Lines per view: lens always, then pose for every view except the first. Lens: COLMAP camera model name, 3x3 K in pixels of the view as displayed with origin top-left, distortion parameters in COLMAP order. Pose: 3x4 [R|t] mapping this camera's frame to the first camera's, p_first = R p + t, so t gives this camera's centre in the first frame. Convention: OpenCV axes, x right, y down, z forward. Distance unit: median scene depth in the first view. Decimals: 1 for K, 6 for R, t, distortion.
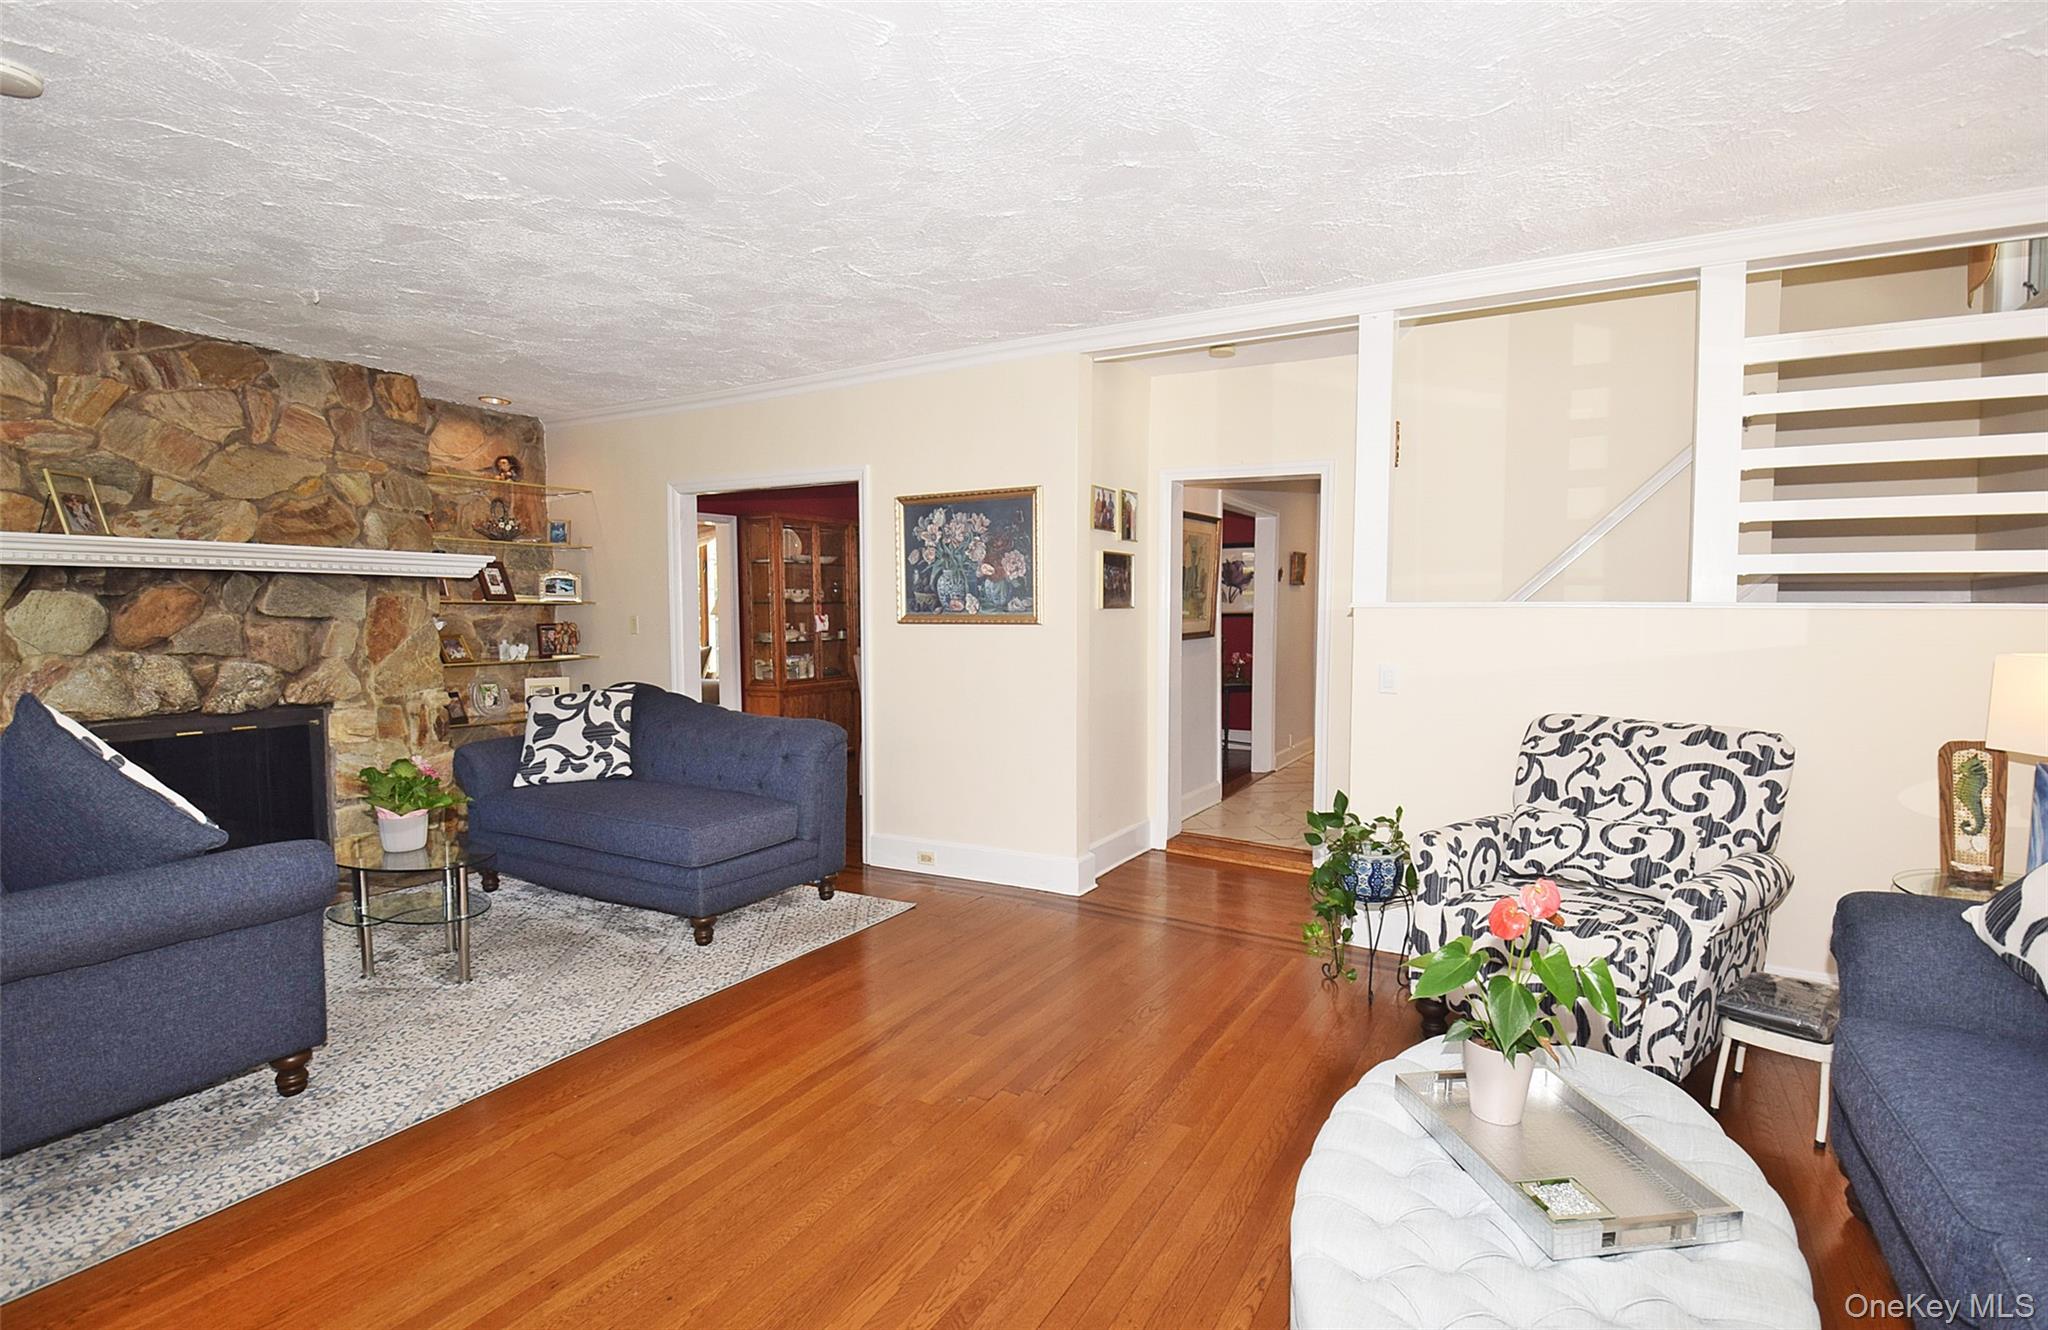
lens RADIAL K [[974.4, 0, 1038.0], [0, 974.4, 653.2], [0, 0, 1]] dist [0.011016, -0.024555]
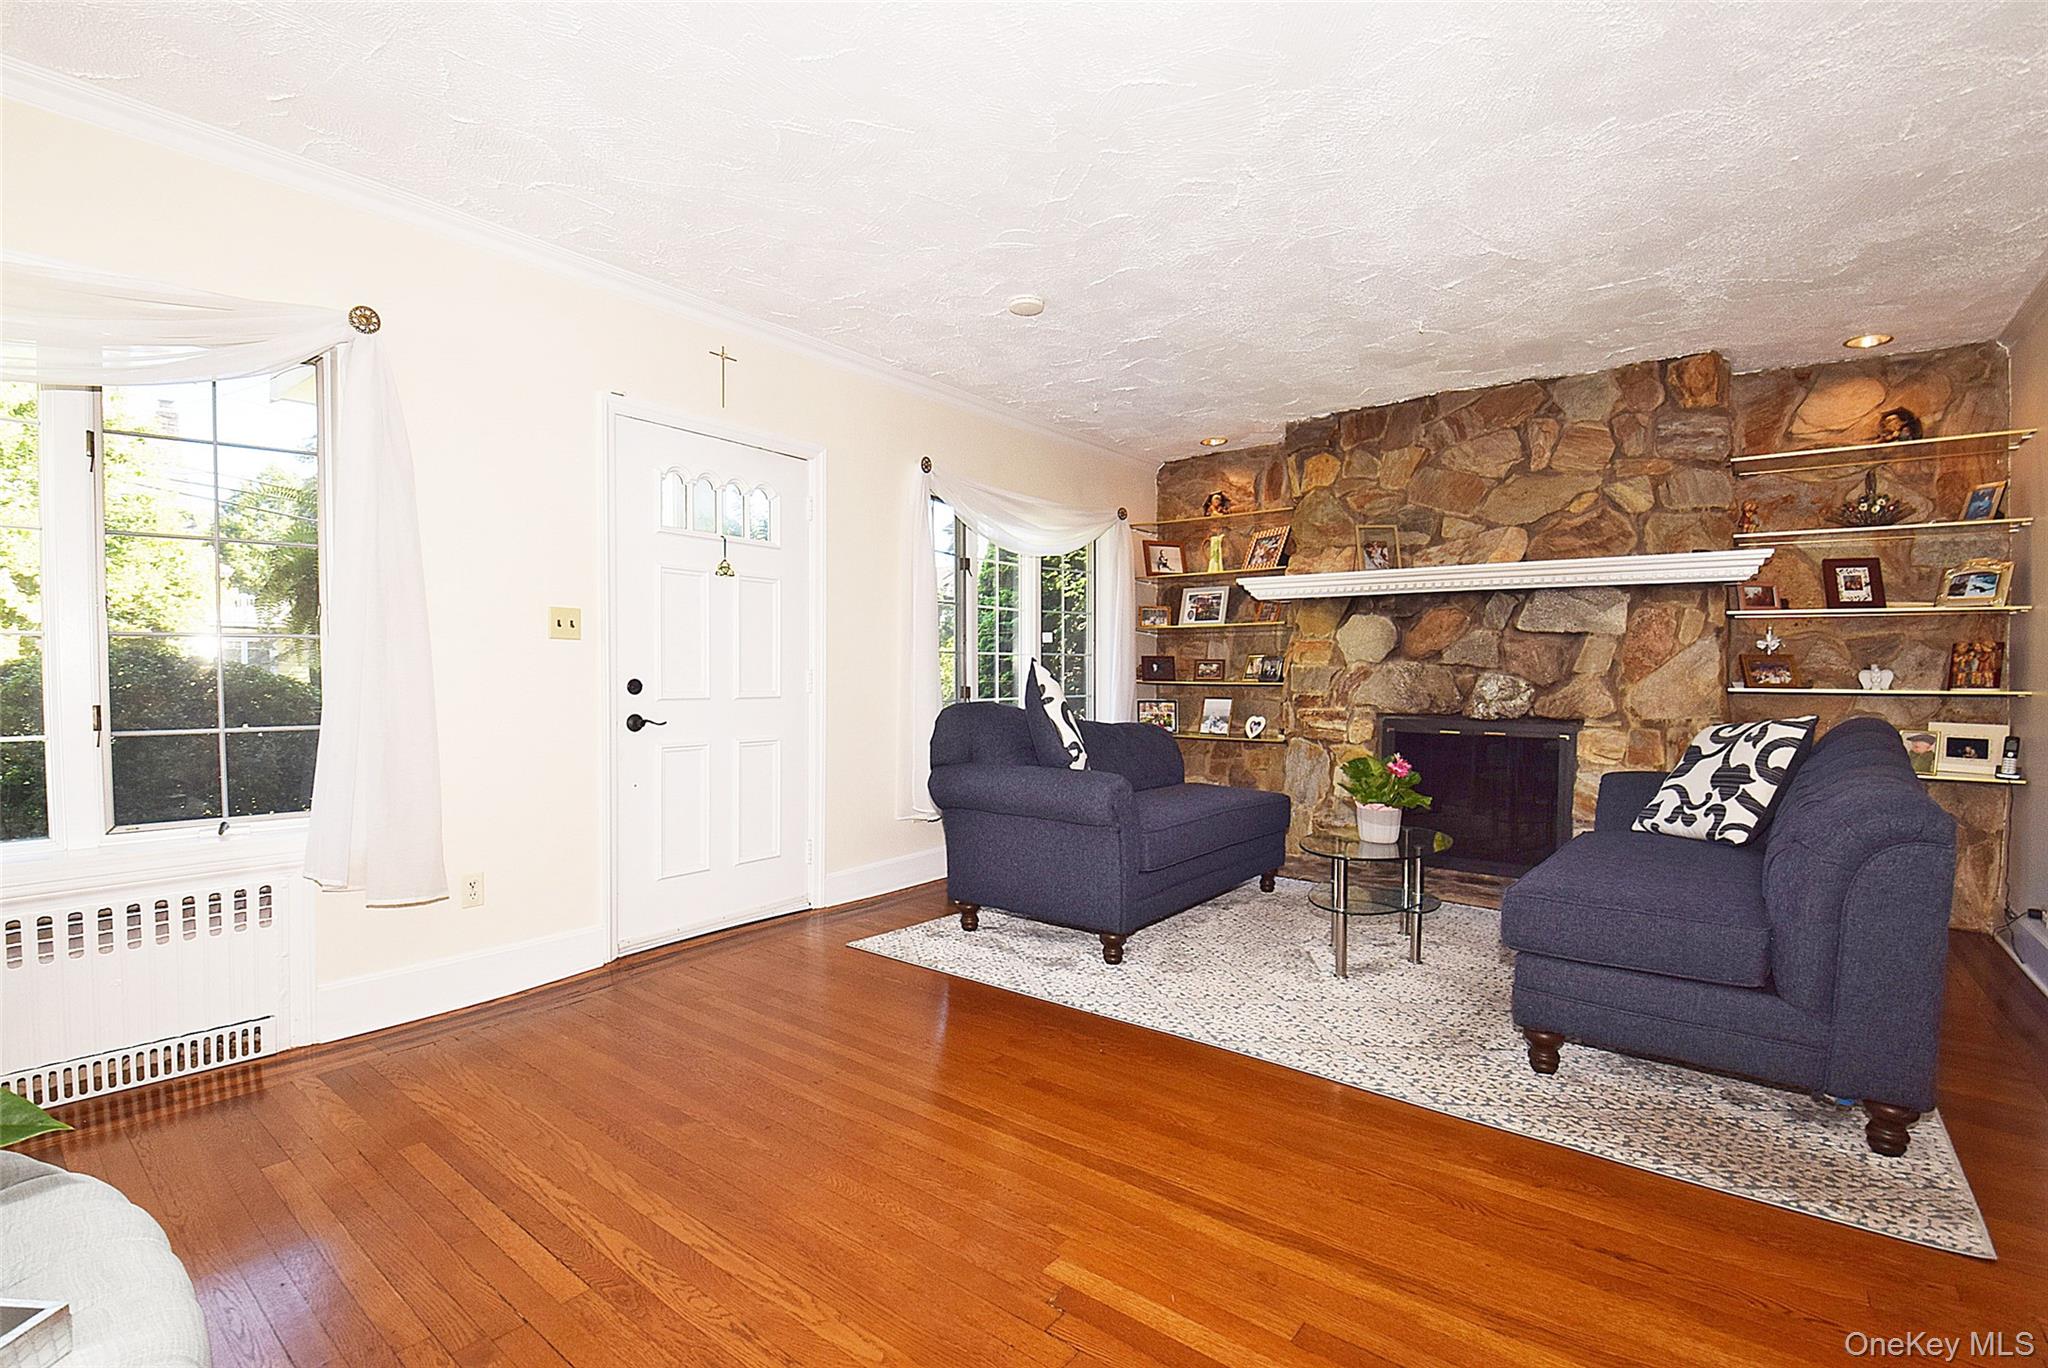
lens RADIAL K [[903.2, 0, 1004.1], [0, 903.2, 700.3], [0, 0, 1]] dist [0.026676, -0.042283]
pose [[-0.155612, 0.030678, -0.987342, 0.274915], [-0.052794, 0.997831, 0.039325, 0.027254], [0.986407, 0.058245, -0.153654, 0.578704]]
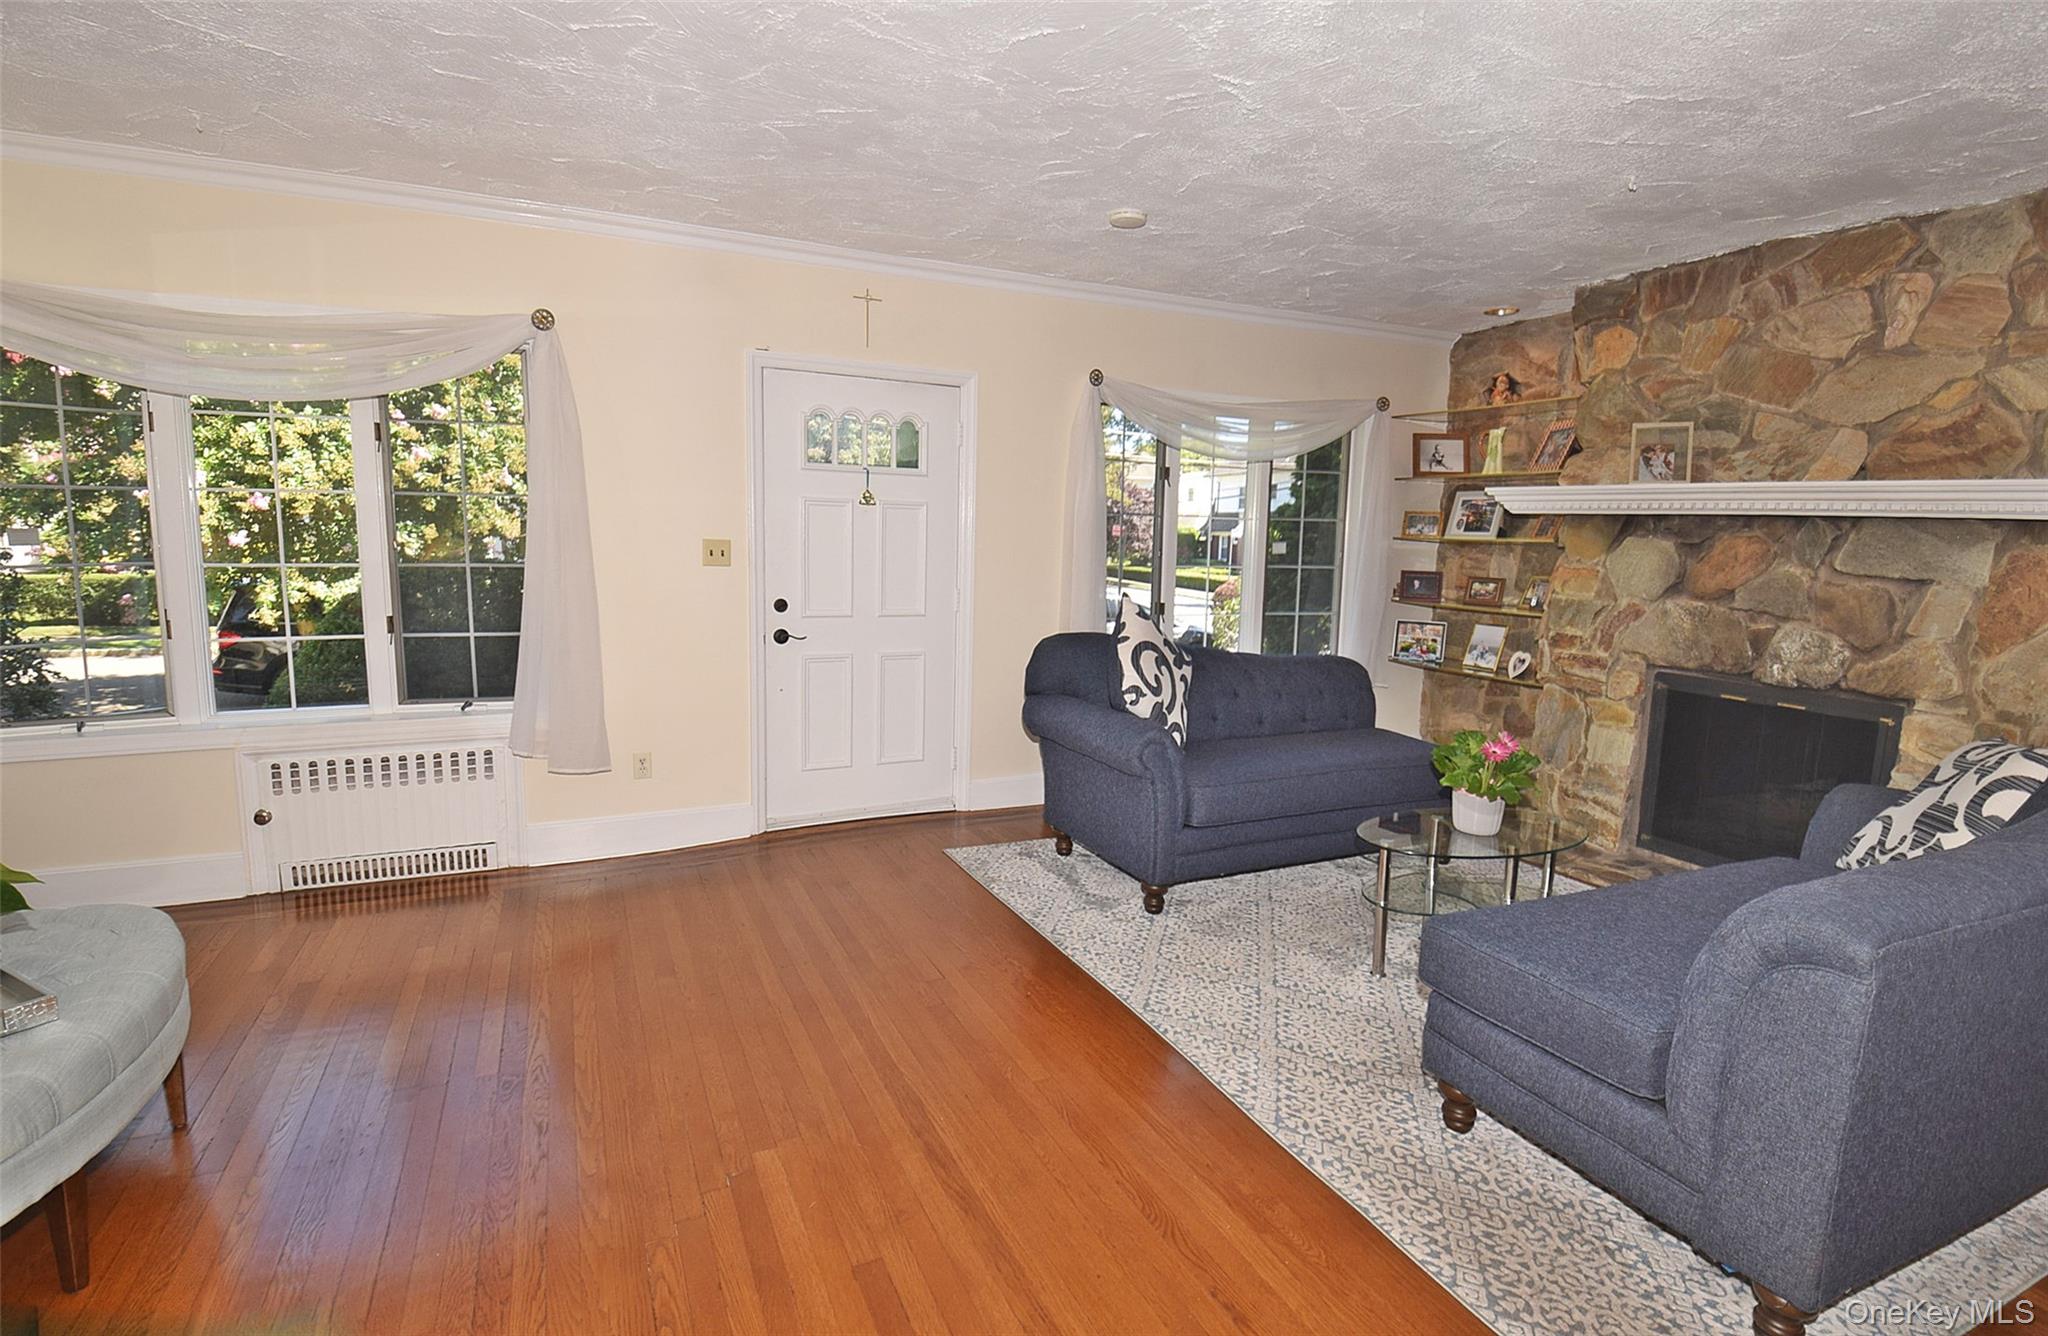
lens RADIAL K [[974.4, 0, 1038.0], [0, 974.4, 656.2], [0, 0, 1]] dist [0.011016, -0.024555]
pose [[-0.561480, 0.094267, -0.822103, 0.216390], [-0.064871, 0.985418, 0.157300, -0.051659], [0.824944, 0.141652, -0.547177, 0.877483]]
